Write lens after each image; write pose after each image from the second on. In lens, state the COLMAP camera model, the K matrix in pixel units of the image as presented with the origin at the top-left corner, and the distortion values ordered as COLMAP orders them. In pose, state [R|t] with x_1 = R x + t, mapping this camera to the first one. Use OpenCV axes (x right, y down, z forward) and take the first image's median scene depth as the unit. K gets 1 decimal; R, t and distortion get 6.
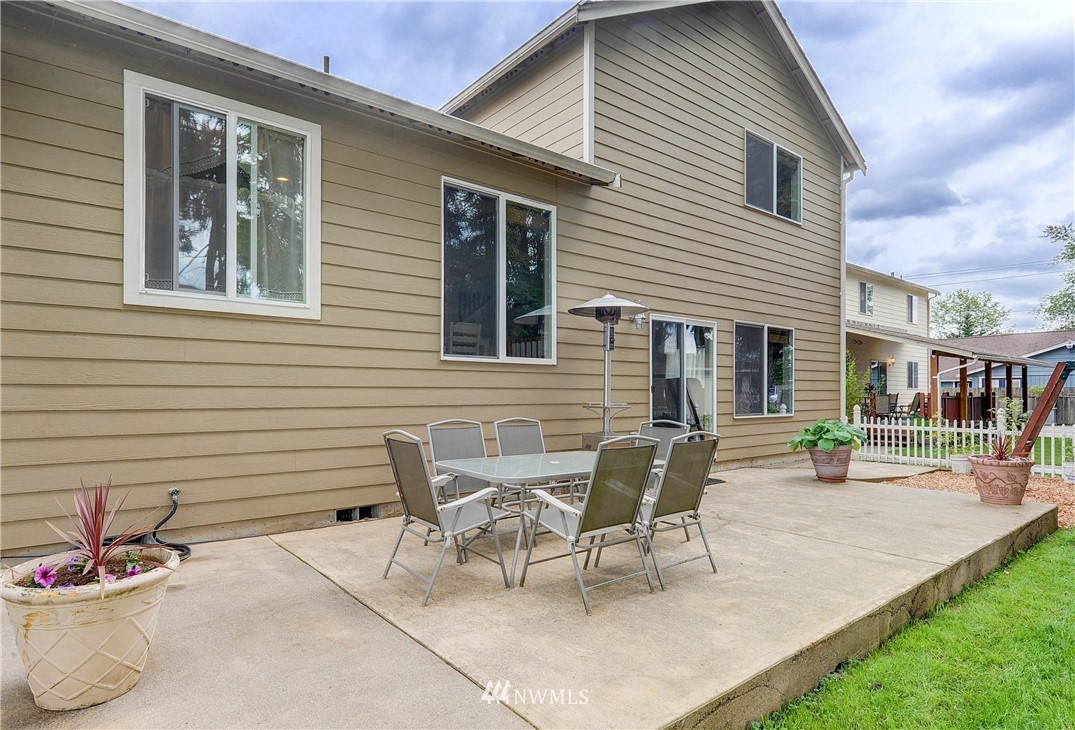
lens RADIAL K [[586.9, 0, 537.1], [0, 586.9, 372.3], [0, 0, 1]] dist [0.001769, 0.000051]
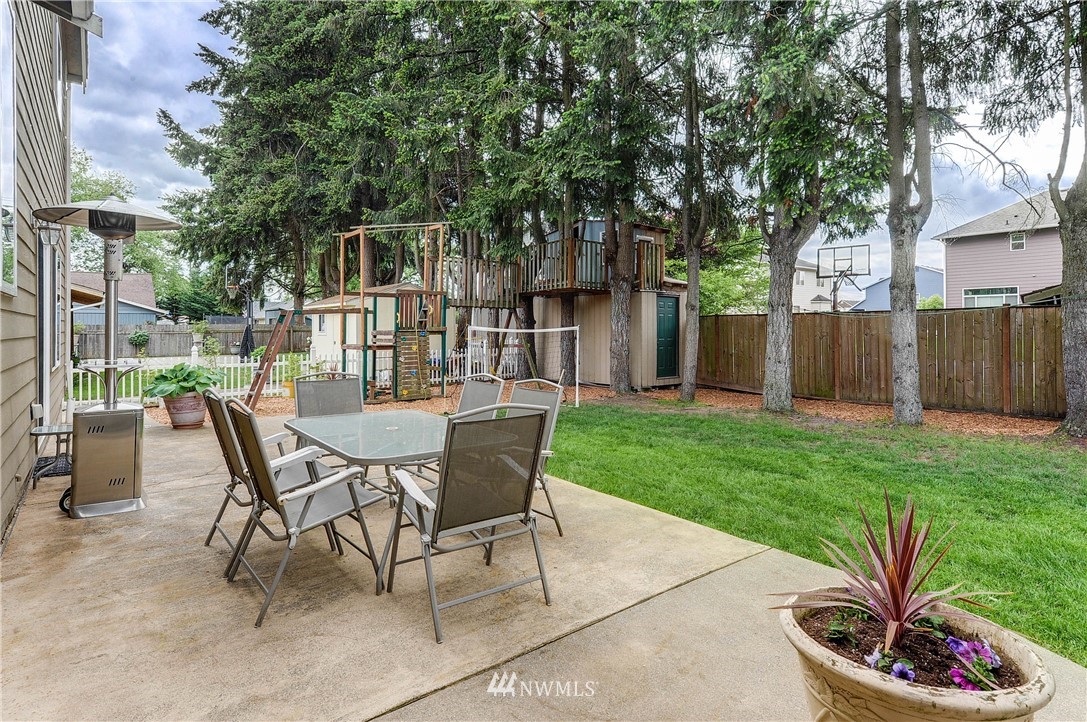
lens RADIAL K [[571.3, 0, 531.9], [0, 571.3, 321.3], [0, 0, 1]] dist [-0.000127, -0.000016]
pose [[0.032477, 0.003055, 0.999468, -1.043523], [-0.024729, 0.999692, -0.002252, -0.002803], [-0.999167, -0.024642, 0.032542, 1.043036]]
